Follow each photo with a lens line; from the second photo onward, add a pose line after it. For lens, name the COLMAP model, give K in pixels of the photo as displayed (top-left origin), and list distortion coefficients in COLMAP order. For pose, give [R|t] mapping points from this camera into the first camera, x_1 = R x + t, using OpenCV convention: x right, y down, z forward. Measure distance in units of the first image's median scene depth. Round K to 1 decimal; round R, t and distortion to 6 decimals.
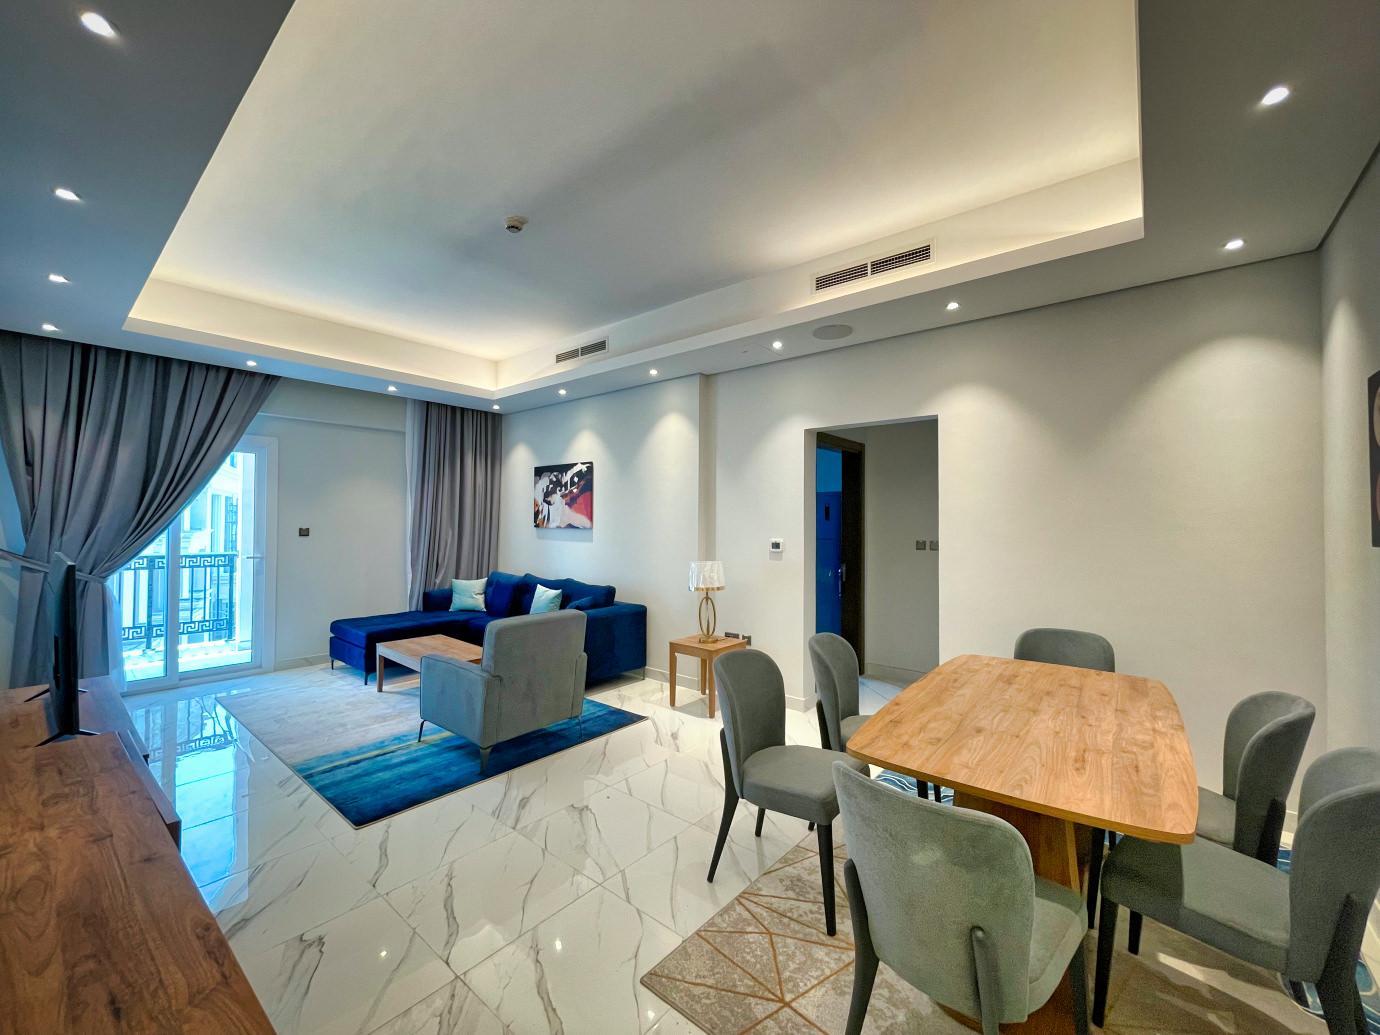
lens RADIAL K [[554.4, 0, 687.6], [0, 554.4, 512.0], [0, 0, 1]] dist [-0.001849, -0.000616]
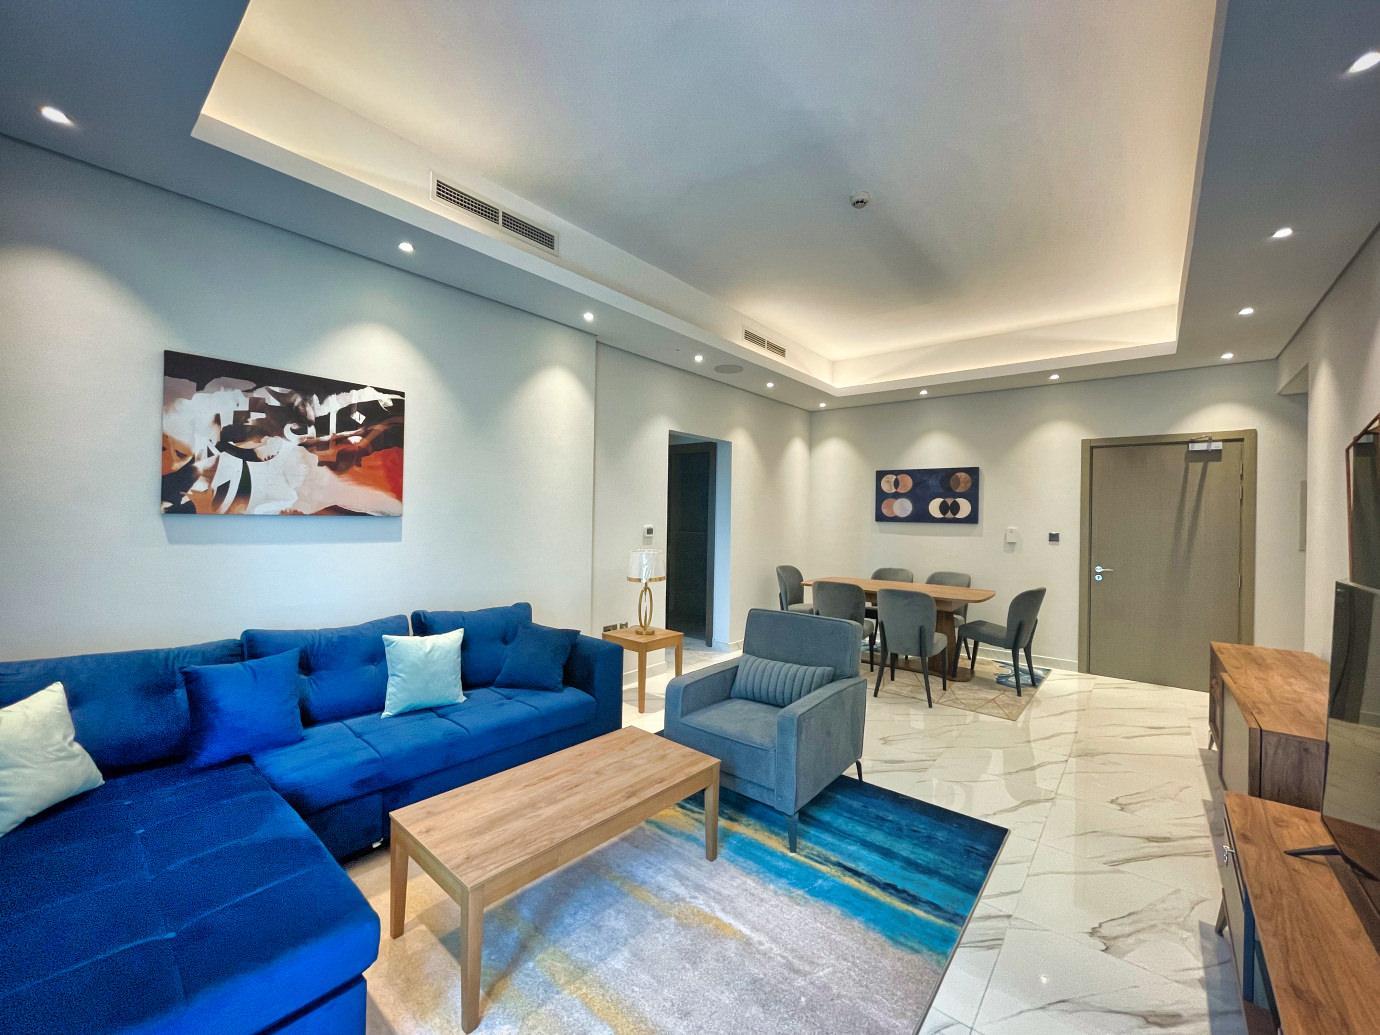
lens RADIAL K [[554.4, 0, 687.6], [0, 554.4, 512.0], [0, 0, 1]] dist [-0.001849, -0.000616]
pose [[0.004545, -0.000733, 0.999989, -0.697317], [-0.037195, 0.999308, 0.000901, 0.014533], [-0.999298, -0.037198, 0.004514, 0.700562]]
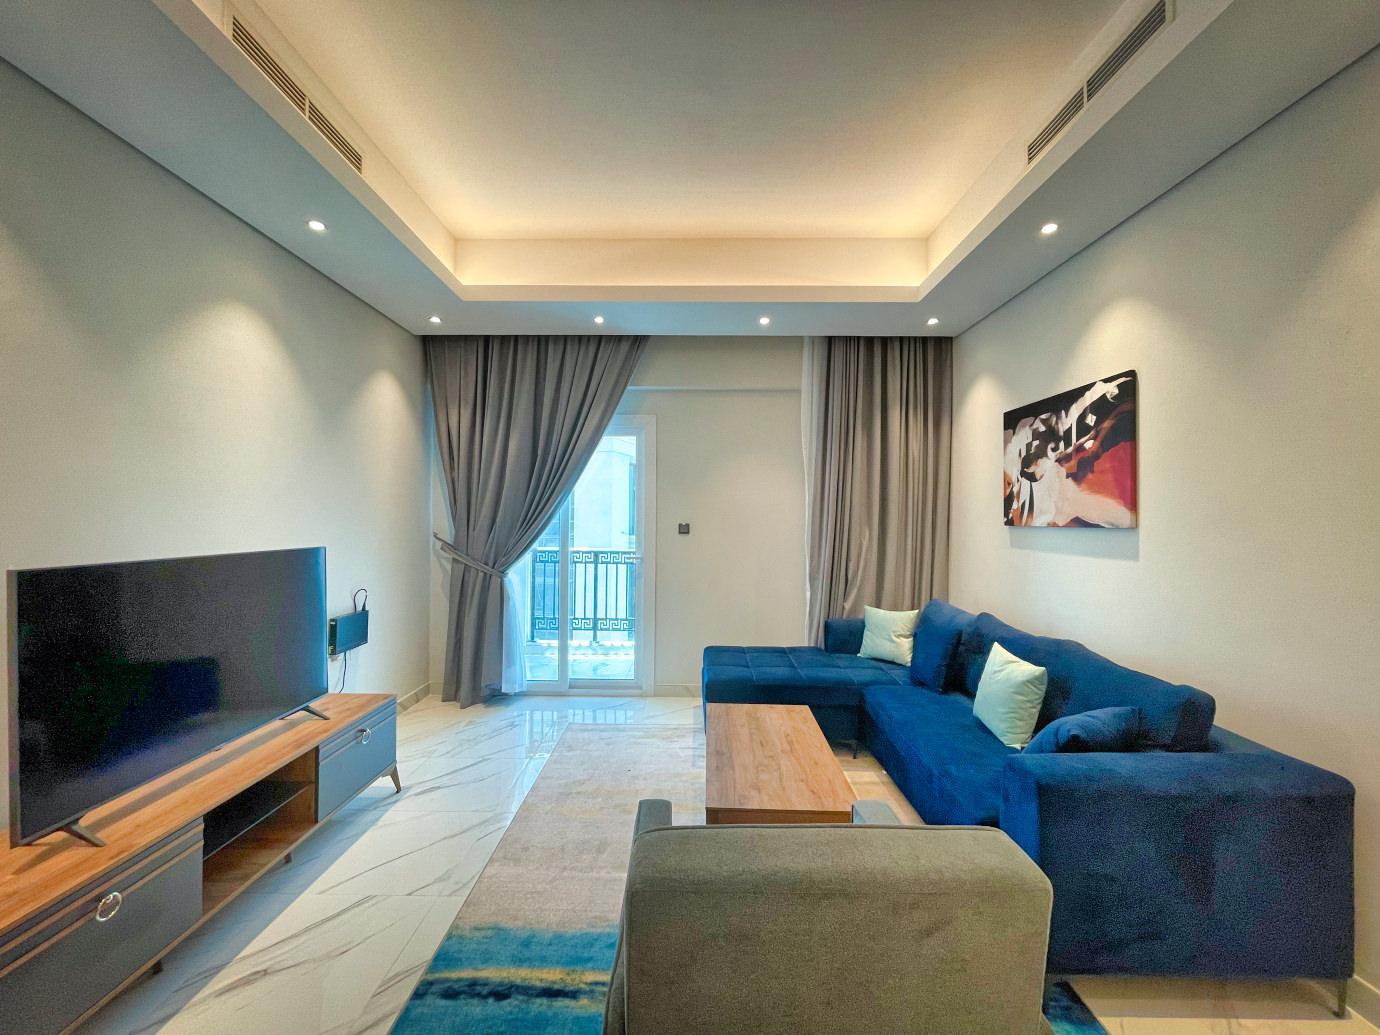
lens RADIAL K [[554.4, 0, 687.6], [0, 554.4, 512.0], [0, 0, 1]] dist [-0.001849, -0.000616]
pose [[0.630410, -0.012922, -0.776155, -0.059259], [0.012579, 0.999900, -0.006431, 0.015452], [0.776160, -0.005709, 0.630510, 0.459816]]
